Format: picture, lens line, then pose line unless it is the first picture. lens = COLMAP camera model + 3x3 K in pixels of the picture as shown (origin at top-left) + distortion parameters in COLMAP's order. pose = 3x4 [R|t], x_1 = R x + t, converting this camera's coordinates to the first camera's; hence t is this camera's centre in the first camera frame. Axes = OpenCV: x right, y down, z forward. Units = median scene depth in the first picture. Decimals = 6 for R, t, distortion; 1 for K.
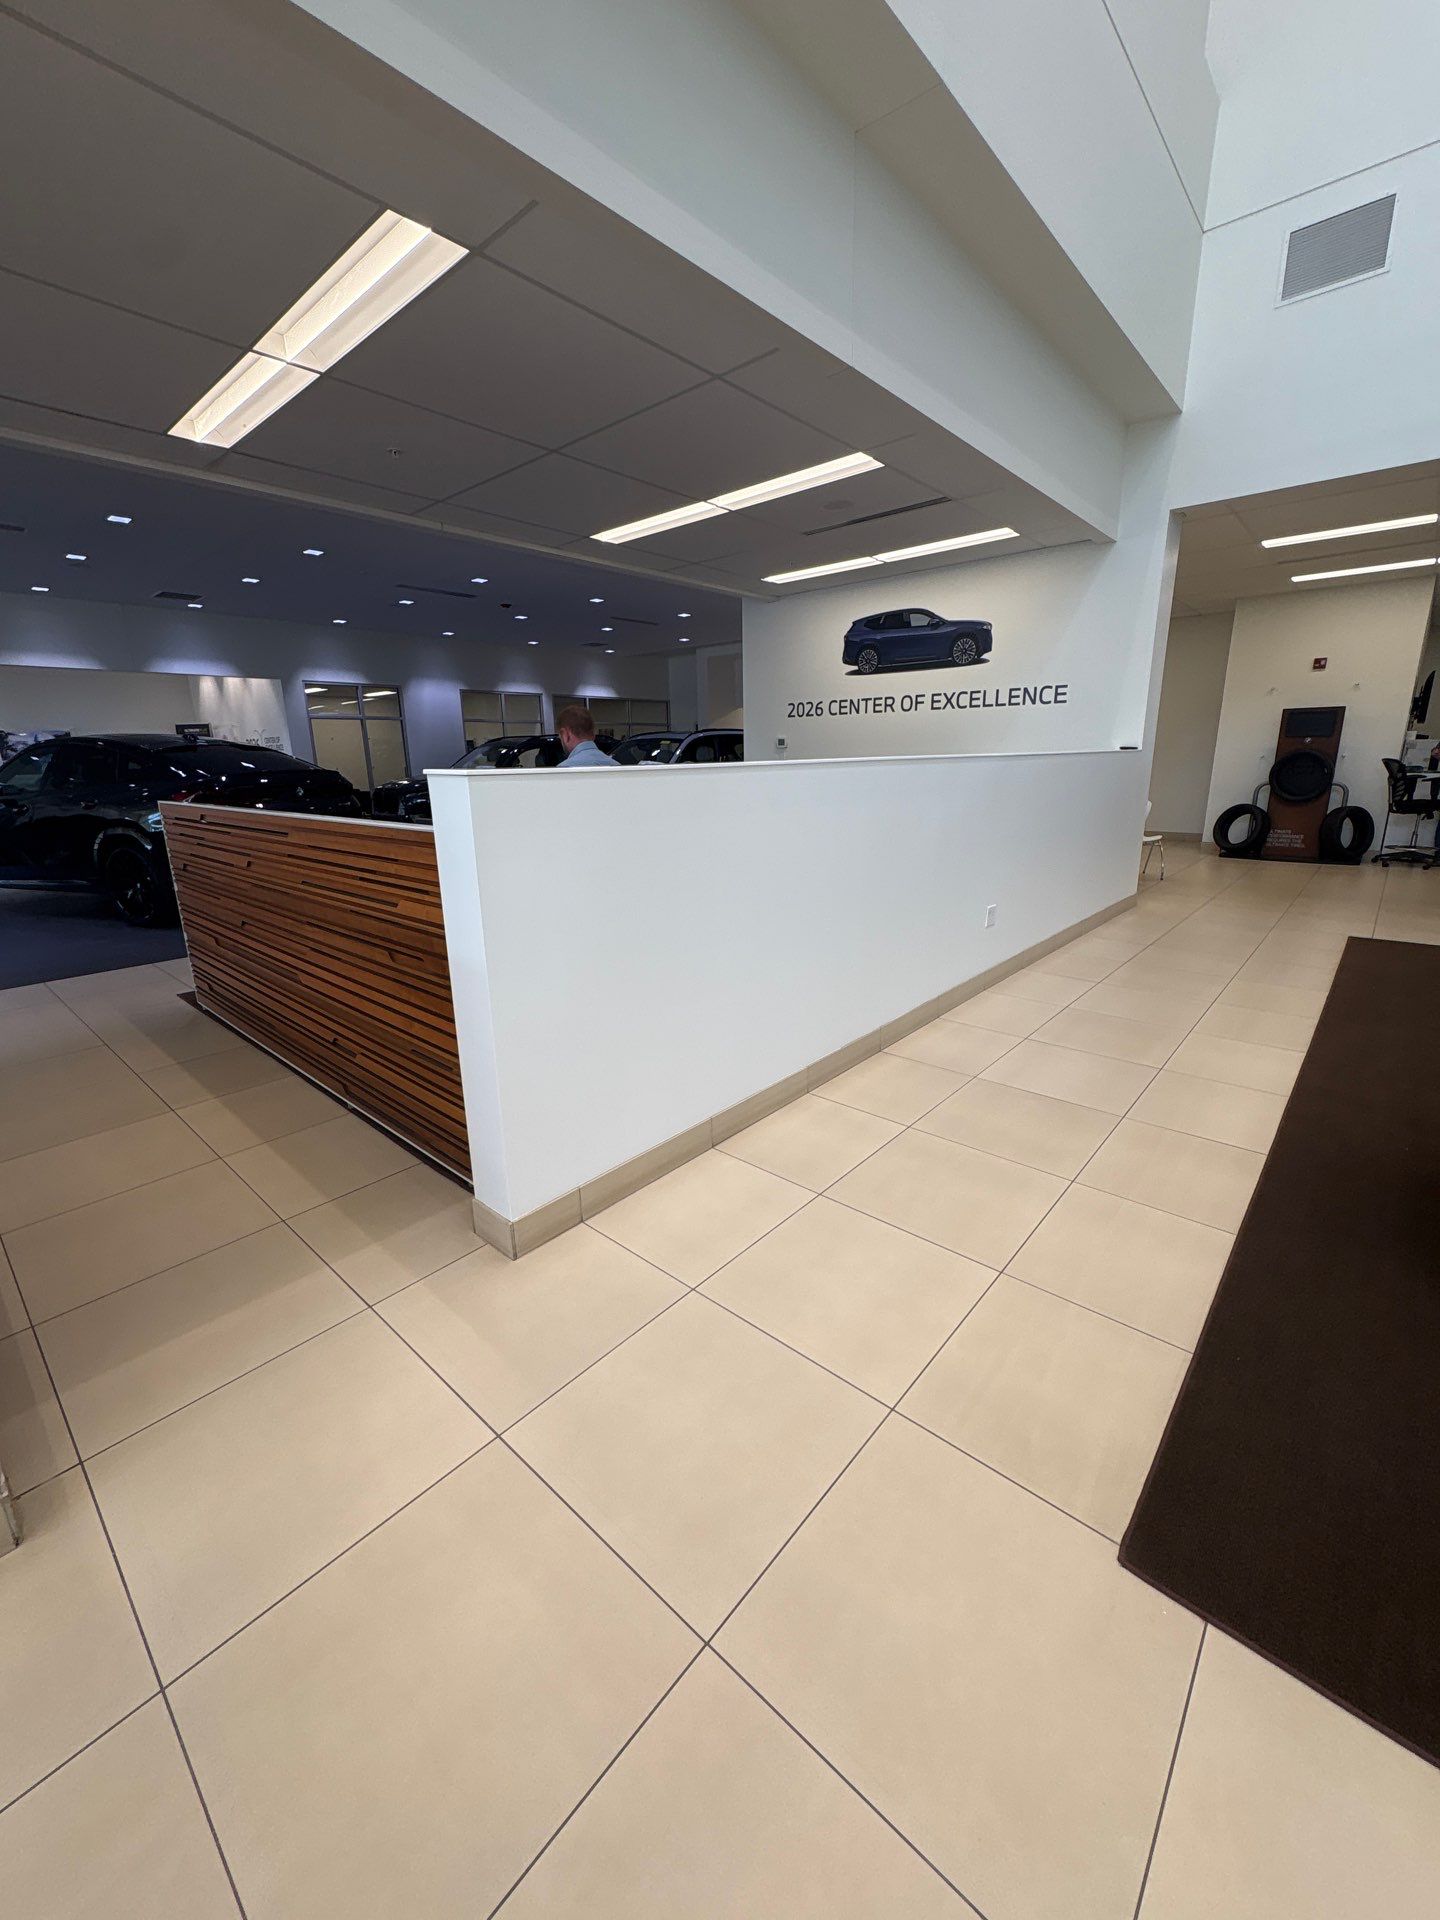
lens RADIAL K [[766.9, 0, 688.7], [0, 766.9, 968.2], [0, 0, 1]] dist [0.003480, -0.000621]
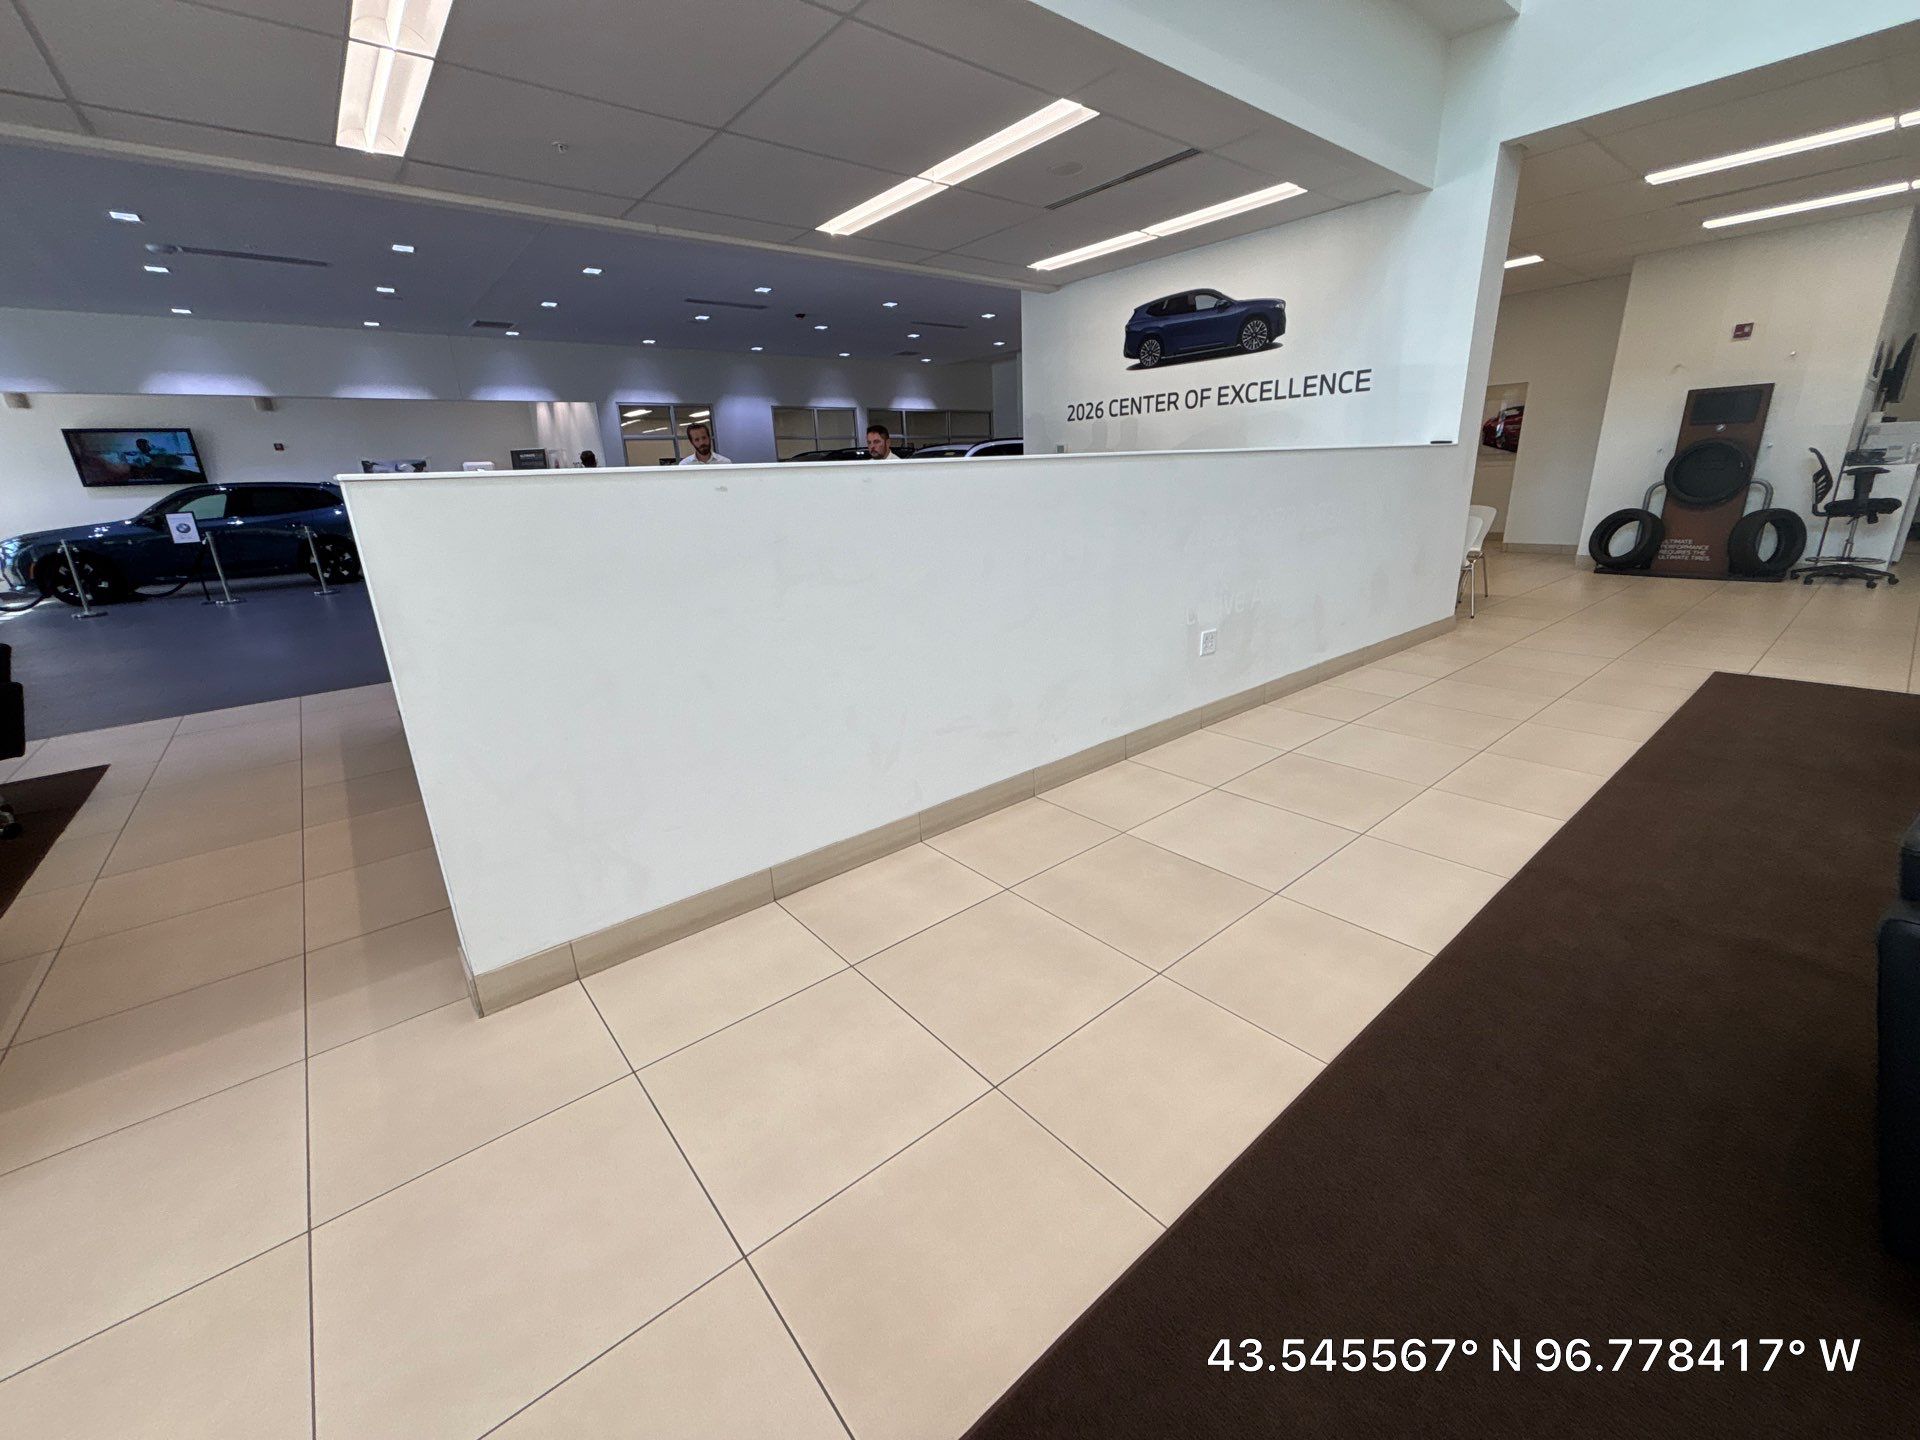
lens RADIAL K [[766.9, 0, 962.4], [0, 766.9, 718.1], [0, 0, 1]] dist [0.003480, -0.000621]
pose [[0.987725, 0.024914, -0.154203, 0.169800], [-0.019007, 0.999032, 0.039662, -0.008154], [0.155042, -0.036245, 0.987243, 0.071905]]
